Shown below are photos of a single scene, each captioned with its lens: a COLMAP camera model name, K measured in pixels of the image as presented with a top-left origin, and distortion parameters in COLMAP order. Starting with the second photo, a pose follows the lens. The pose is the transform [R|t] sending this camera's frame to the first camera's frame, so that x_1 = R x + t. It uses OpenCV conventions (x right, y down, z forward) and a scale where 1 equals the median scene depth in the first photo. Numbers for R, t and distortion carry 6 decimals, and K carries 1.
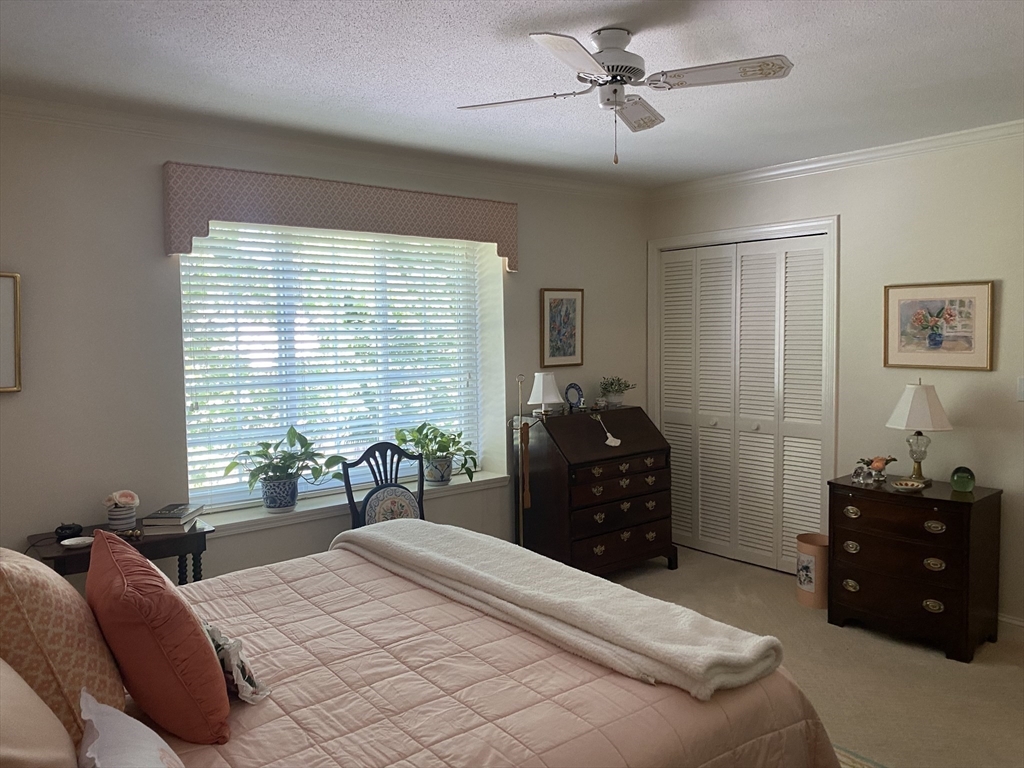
lens RADIAL K [[792.5, 0, 513.9], [0, 792.5, 384.3], [0, 0, 1]] dist [0.006258, -0.000095]
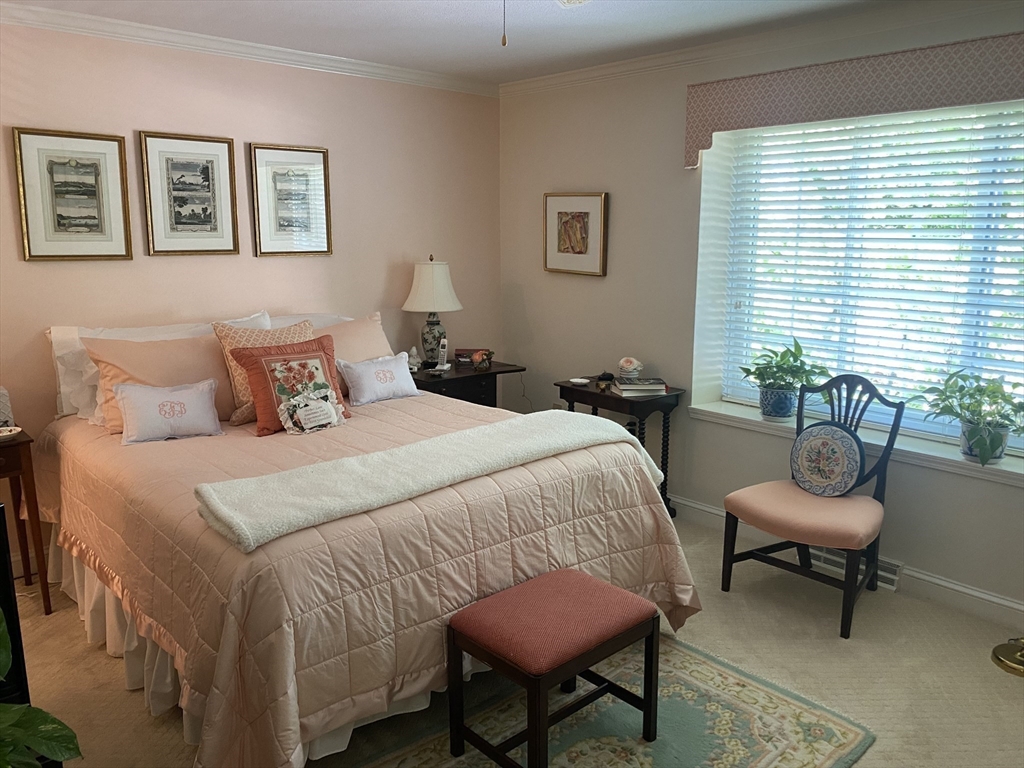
lens RADIAL K [[792.5, 0, 513.5], [0, 792.5, 379.9], [0, 0, 1]] dist [0.006258, -0.000095]
pose [[0.047108, 0.193462, -0.979976, 0.642892], [-0.078793, 0.978728, 0.189428, -0.051765], [0.995777, 0.068292, 0.061350, 0.599585]]
